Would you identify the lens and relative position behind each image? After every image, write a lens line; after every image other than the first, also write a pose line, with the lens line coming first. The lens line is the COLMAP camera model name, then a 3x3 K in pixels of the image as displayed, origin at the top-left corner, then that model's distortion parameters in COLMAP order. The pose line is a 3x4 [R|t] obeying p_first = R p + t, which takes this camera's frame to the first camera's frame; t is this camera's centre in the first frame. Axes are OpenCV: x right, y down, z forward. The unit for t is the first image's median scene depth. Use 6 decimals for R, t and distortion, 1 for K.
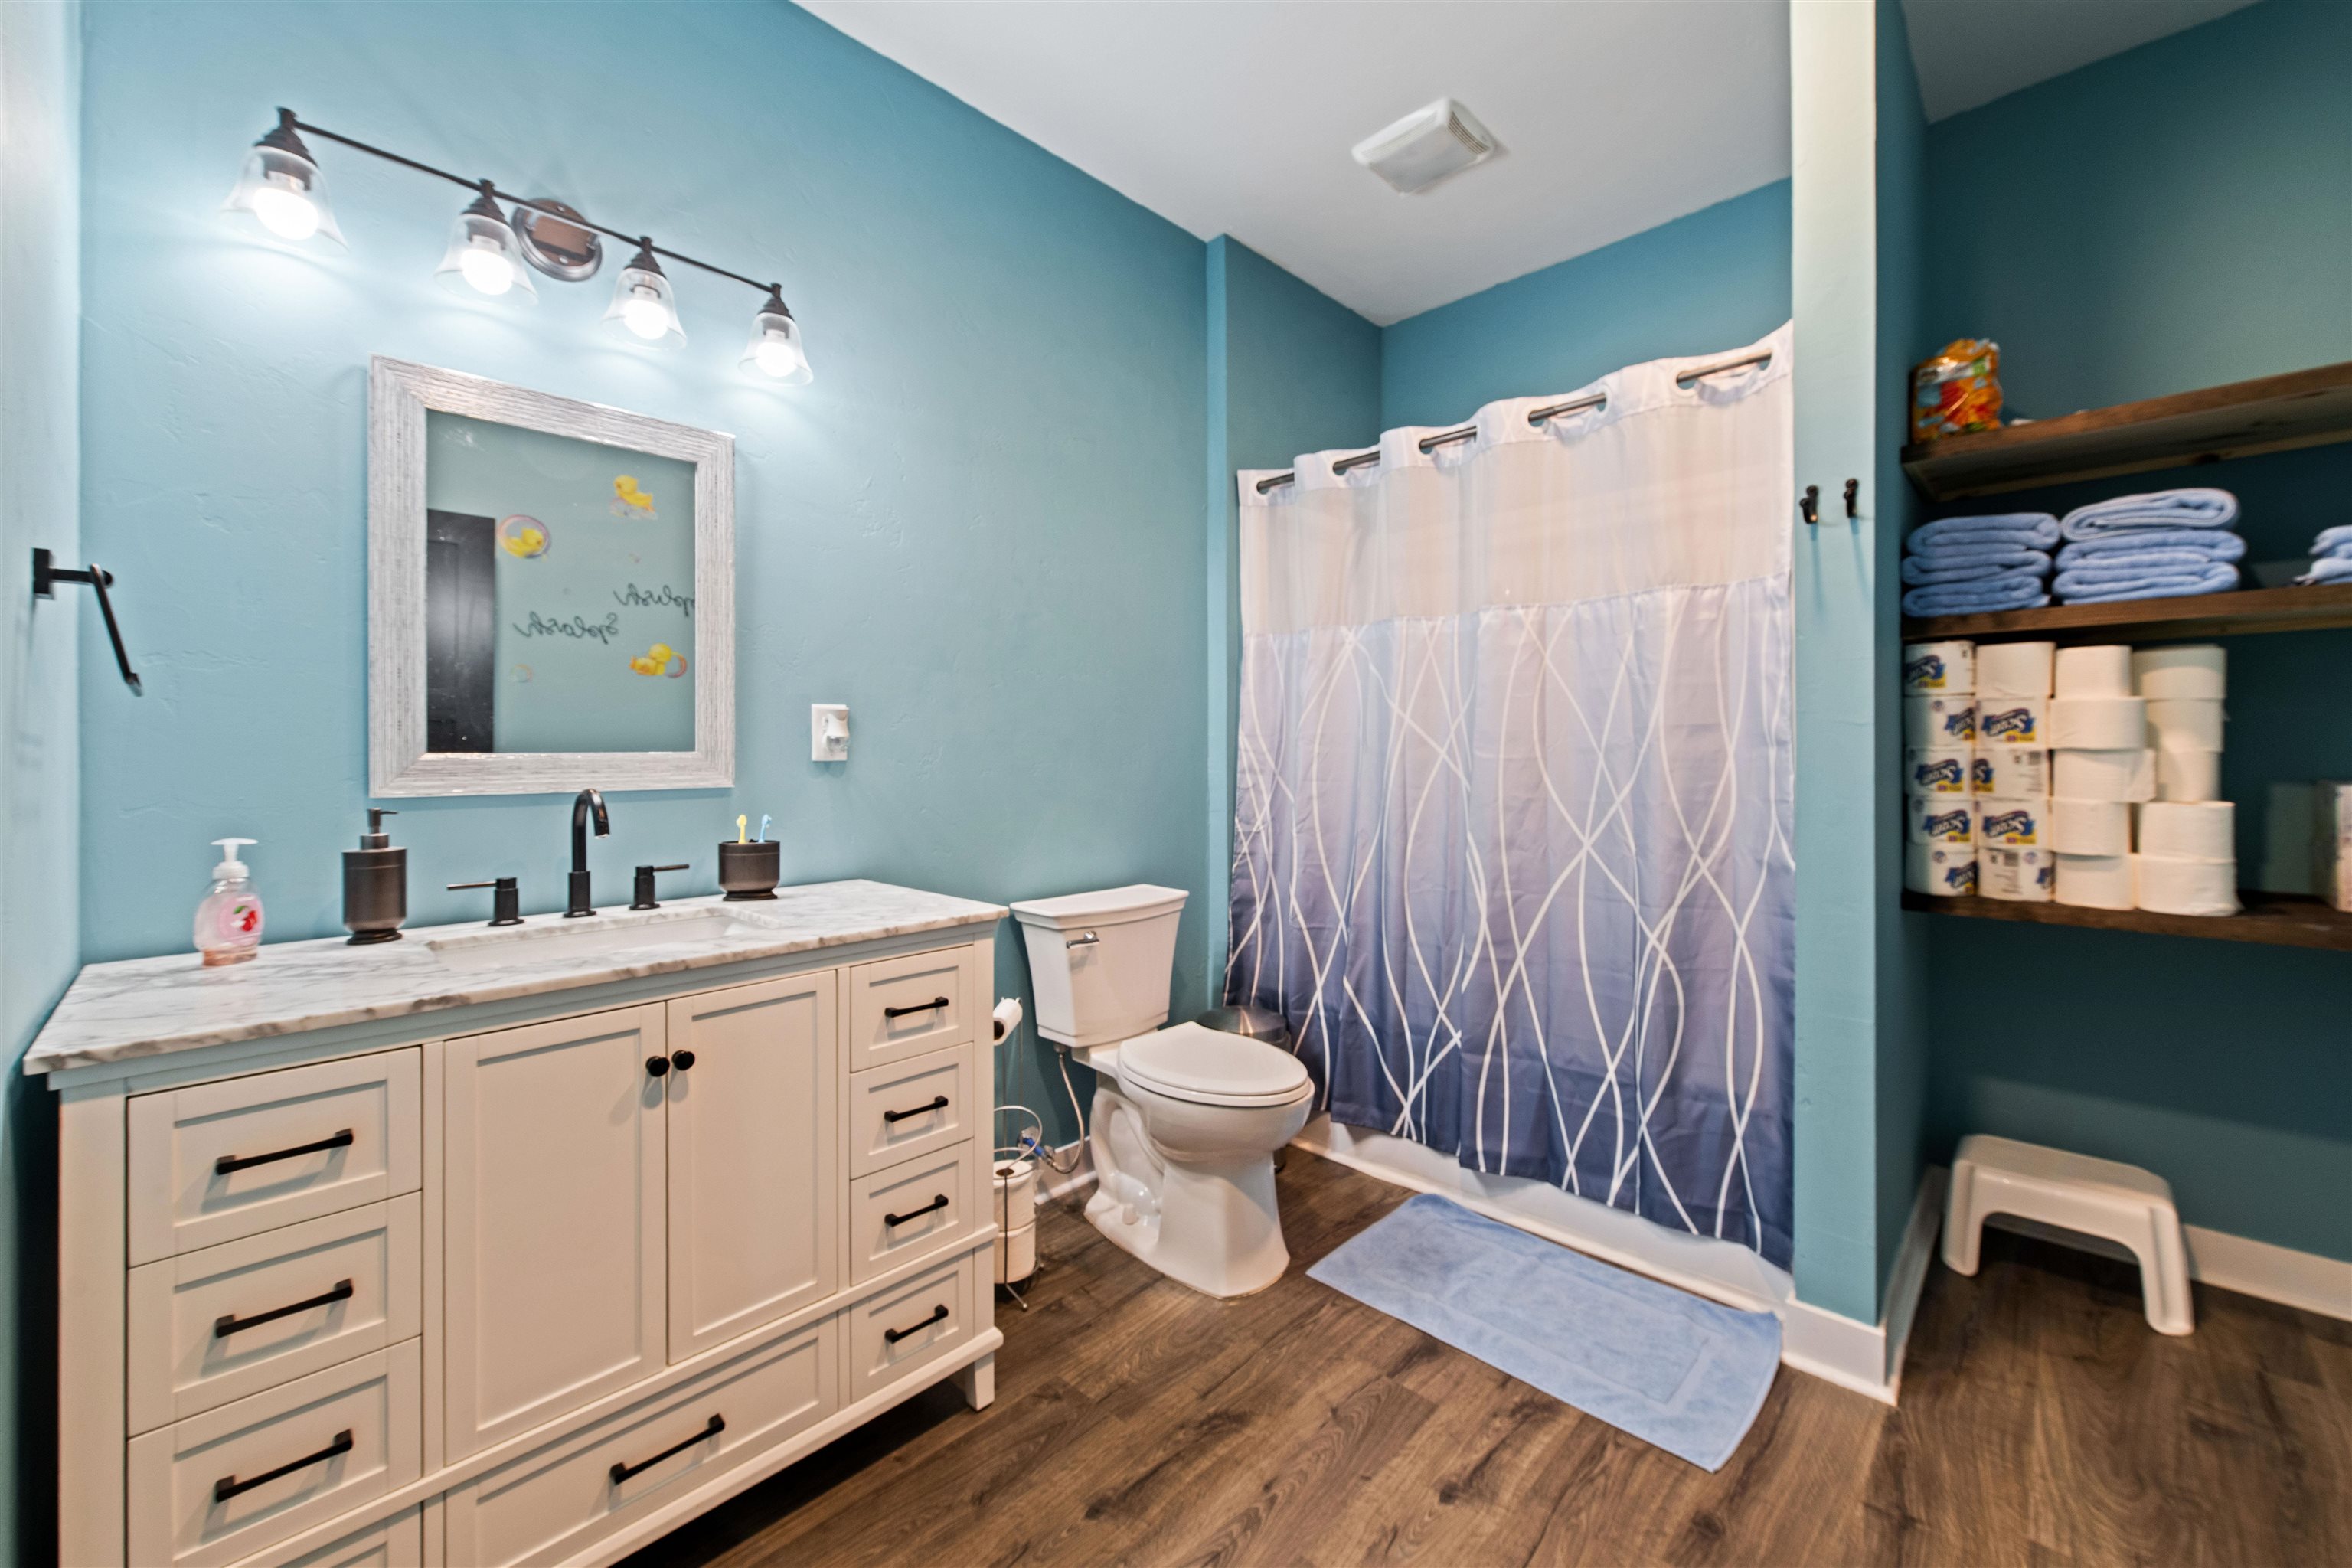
lens RADIAL K [[935.5, 0, 1204.0], [0, 935.5, 765.6], [0, 0, 1]] dist [-0.001381, -0.000765]
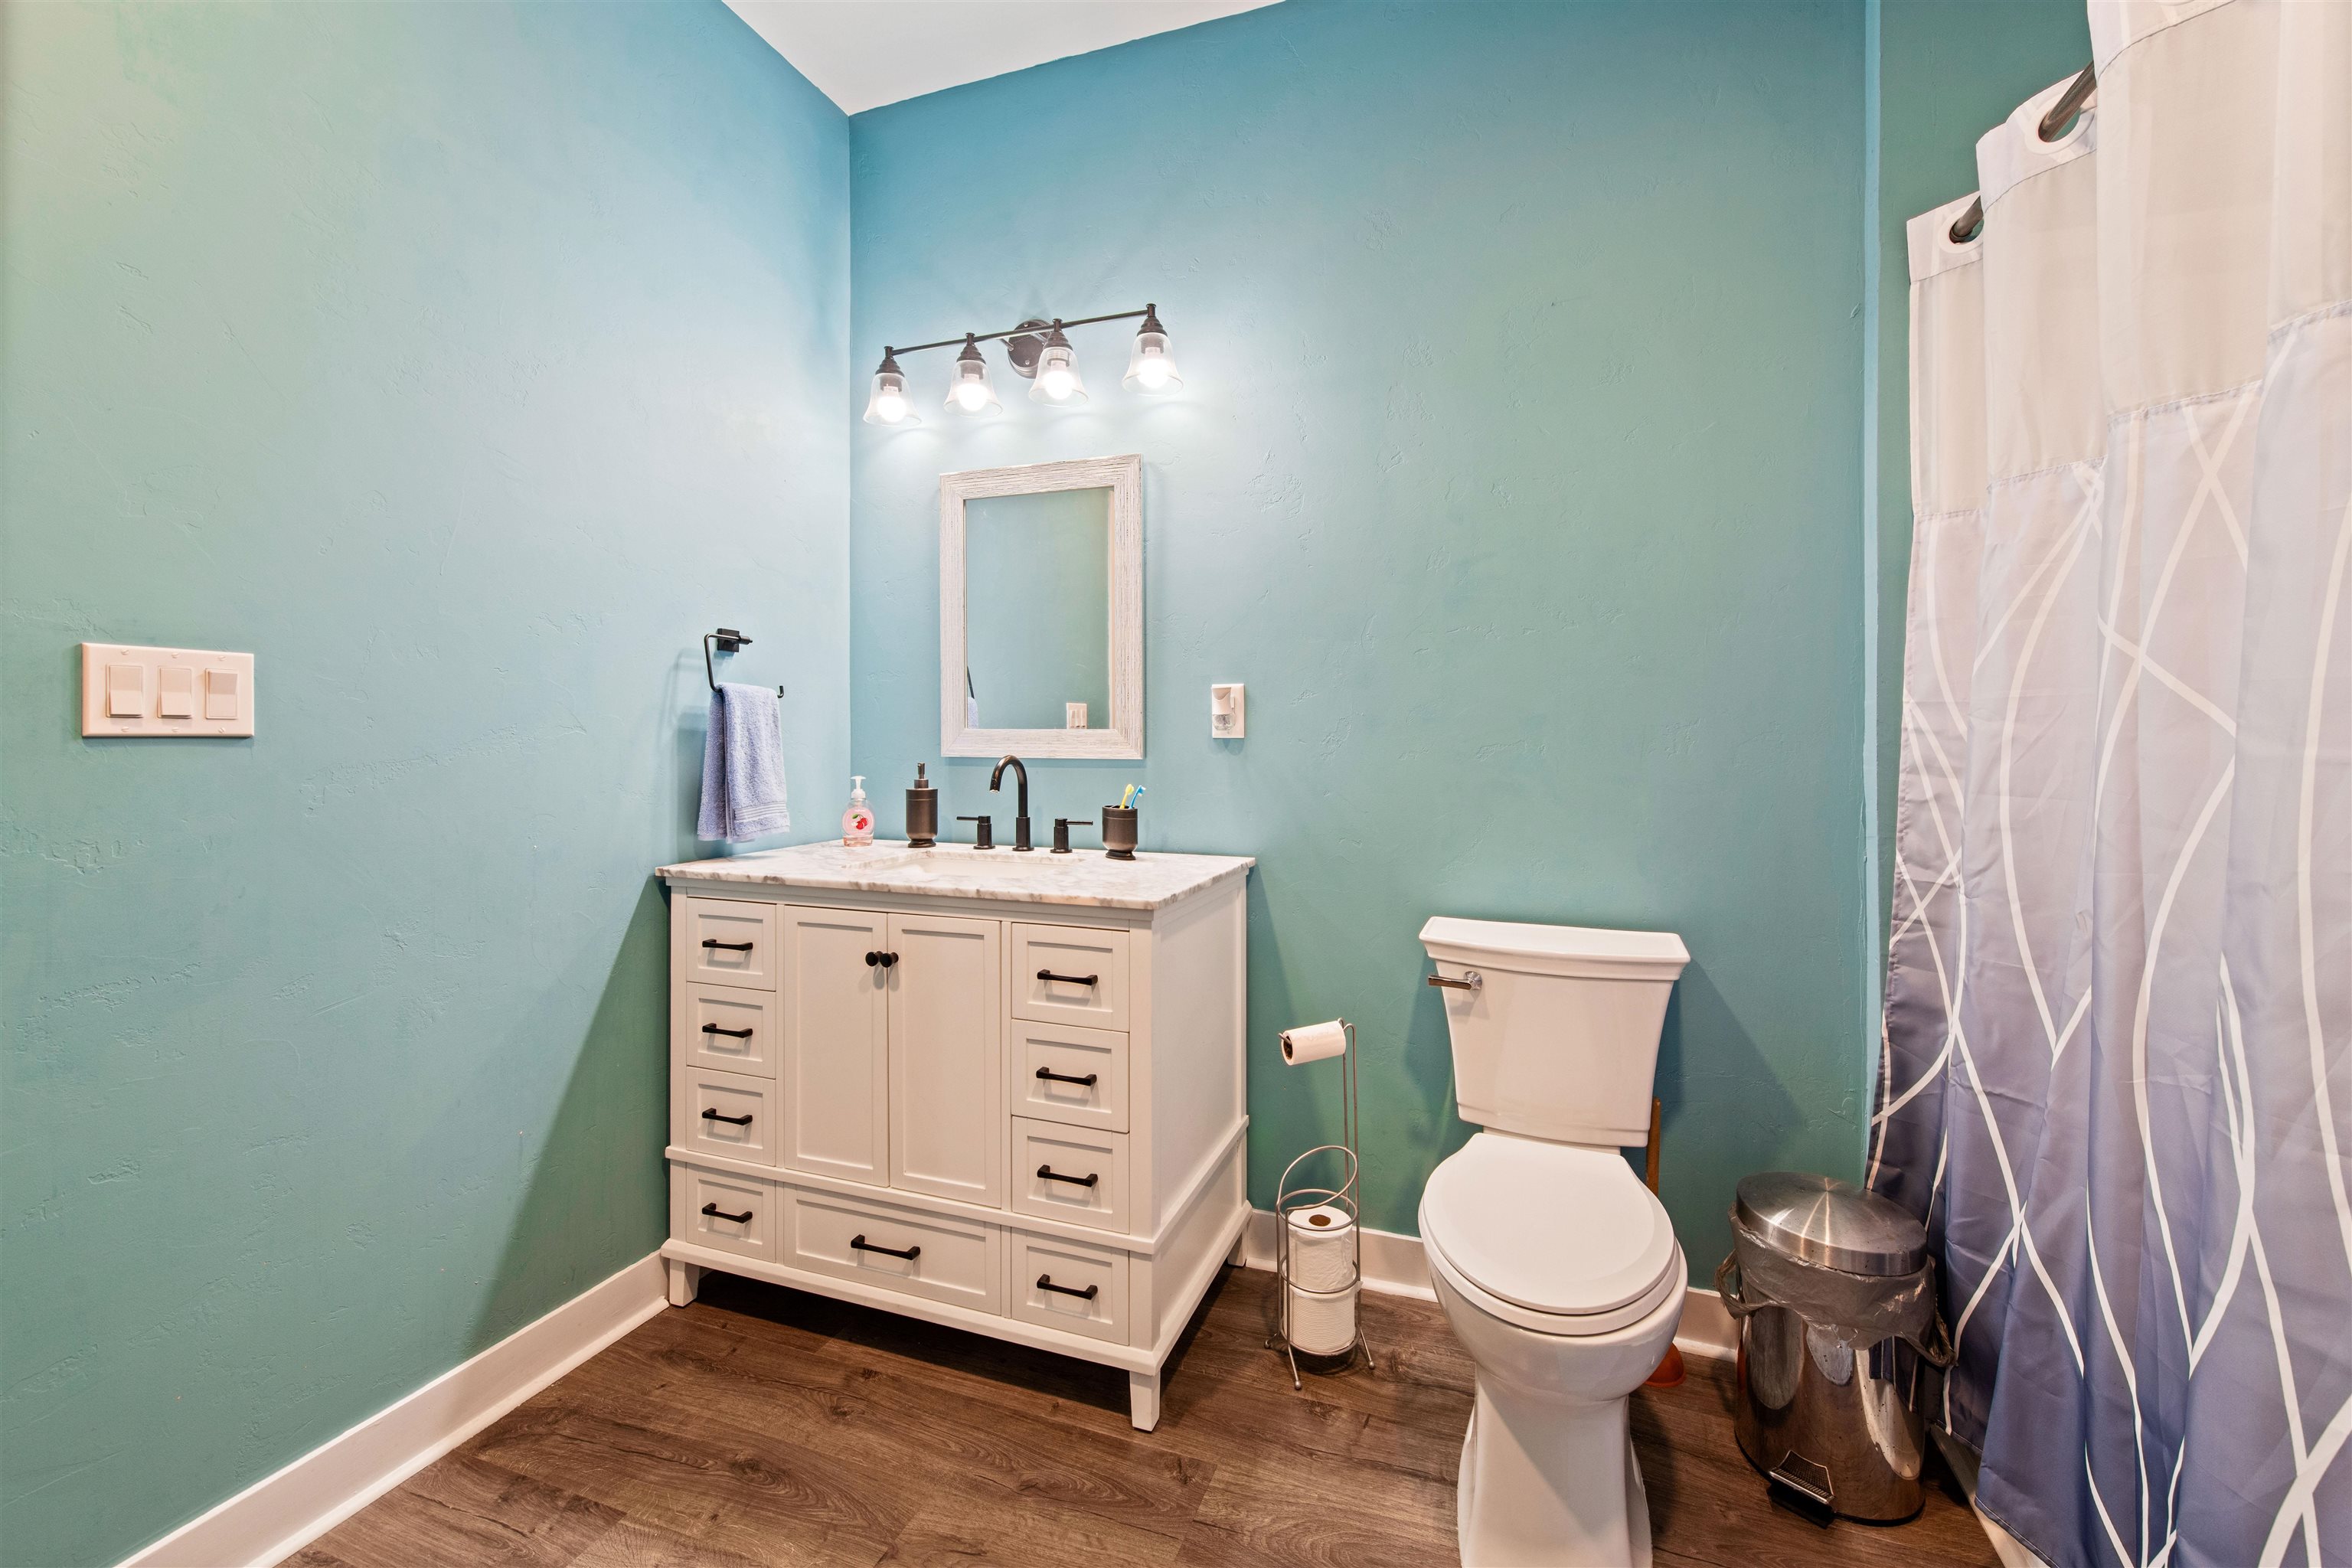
lens RADIAL K [[942.8, 0, 1188.4], [0, 942.8, 743.4], [0, 0, 1]] dist [0.007298, -0.000470]
pose [[0.395471, 0.017967, -0.918303, 0.648012], [-0.020268, 0.999736, 0.010831, -0.011559], [0.918255, 0.014329, 0.395731, 0.665356]]
